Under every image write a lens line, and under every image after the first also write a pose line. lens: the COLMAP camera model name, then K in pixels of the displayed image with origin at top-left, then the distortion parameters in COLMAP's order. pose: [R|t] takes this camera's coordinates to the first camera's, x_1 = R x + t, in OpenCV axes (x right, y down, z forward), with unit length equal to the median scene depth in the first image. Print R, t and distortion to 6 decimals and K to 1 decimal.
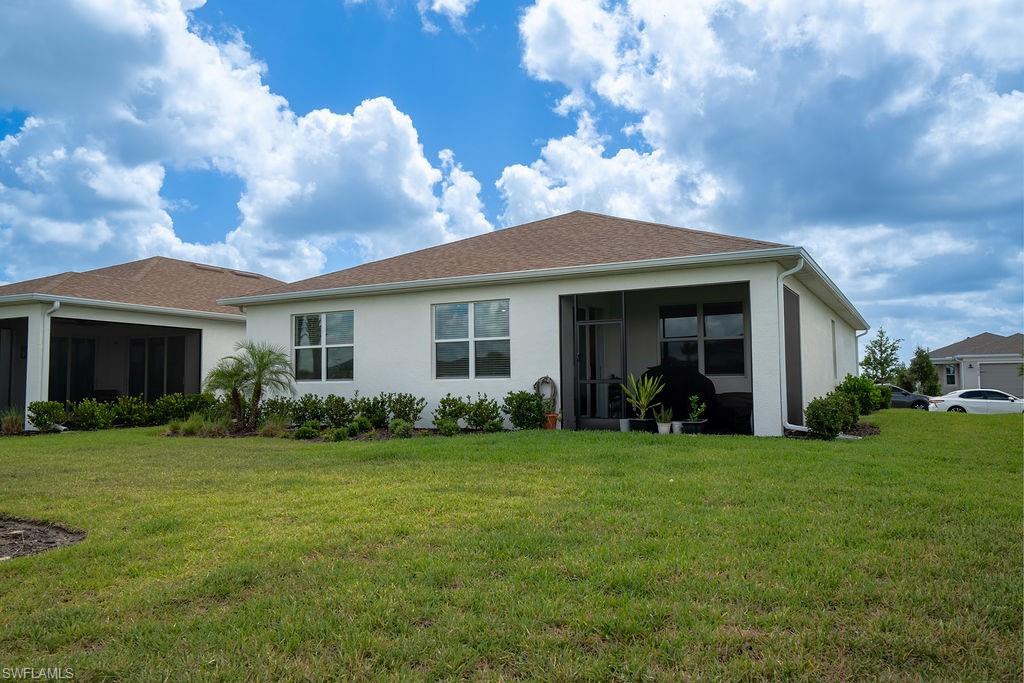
lens RADIAL K [[745.0, 0, 512.0], [0, 745.0, 341.5], [0, 0, 1]] dist [-0.000797, 0.001396]
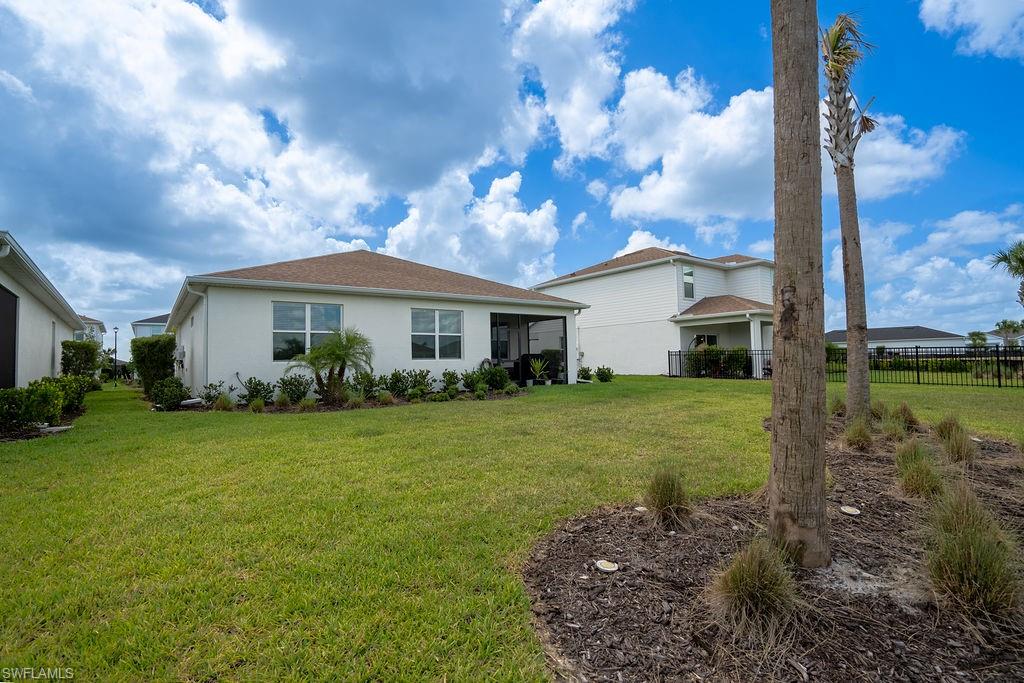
lens RADIAL K [[503.2, 0, 514.8], [0, 503.2, 337.6], [0, 0, 1]] dist [-0.013456, 0.000352]
pose [[0.420719, 0.045989, 0.906025, -0.927124], [-0.035200, 0.998790, -0.034353, 0.034484], [-0.906508, -0.017439, 0.421829, 0.414920]]
